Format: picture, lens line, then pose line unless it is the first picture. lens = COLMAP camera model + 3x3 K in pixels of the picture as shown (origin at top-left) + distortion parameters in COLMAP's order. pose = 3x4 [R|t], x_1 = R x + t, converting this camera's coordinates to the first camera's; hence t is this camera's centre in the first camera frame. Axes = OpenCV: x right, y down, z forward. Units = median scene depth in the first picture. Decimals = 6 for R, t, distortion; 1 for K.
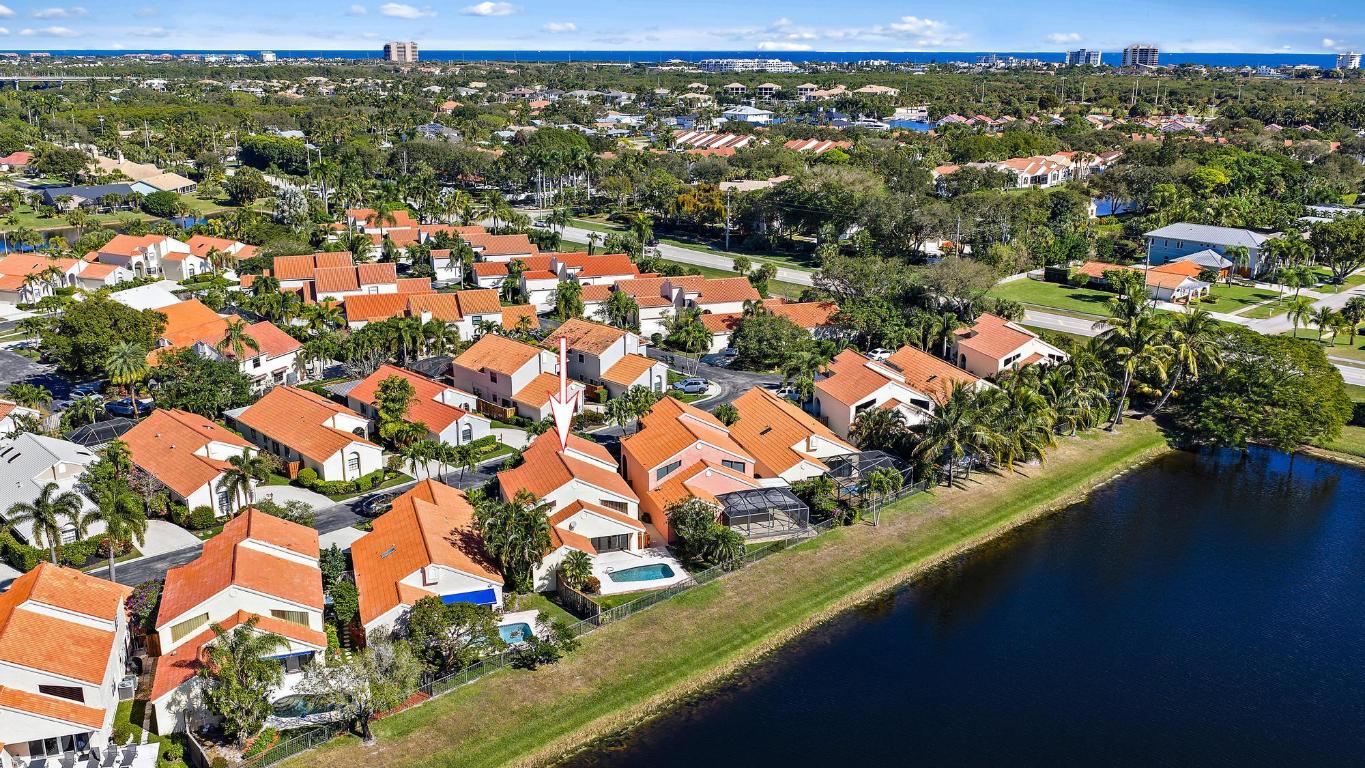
lens RADIAL K [[1114.5, 0, 682.5], [0, 1114.5, 384.0], [0, 0, 1]] dist [0.006087, -0.010320]
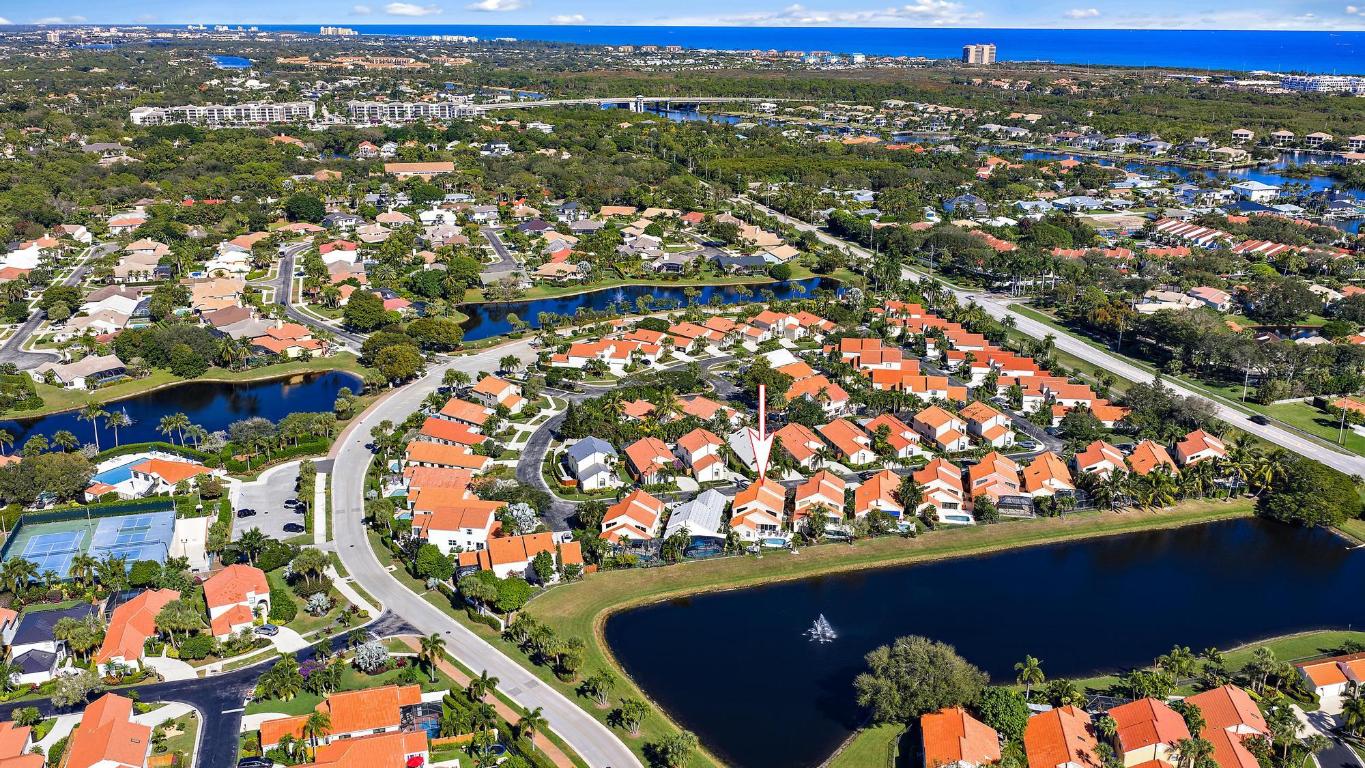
lens RADIAL K [[1114.5, 0, 682.5], [0, 1114.5, 384.0], [0, 0, 1]] dist [0.006087, -0.010320]
pose [[0.881419, 0.132517, -0.453365, 0.446612], [-0.123091, 0.991115, 0.050391, -0.163957], [0.456015, 0.011390, 0.889899, -1.364800]]
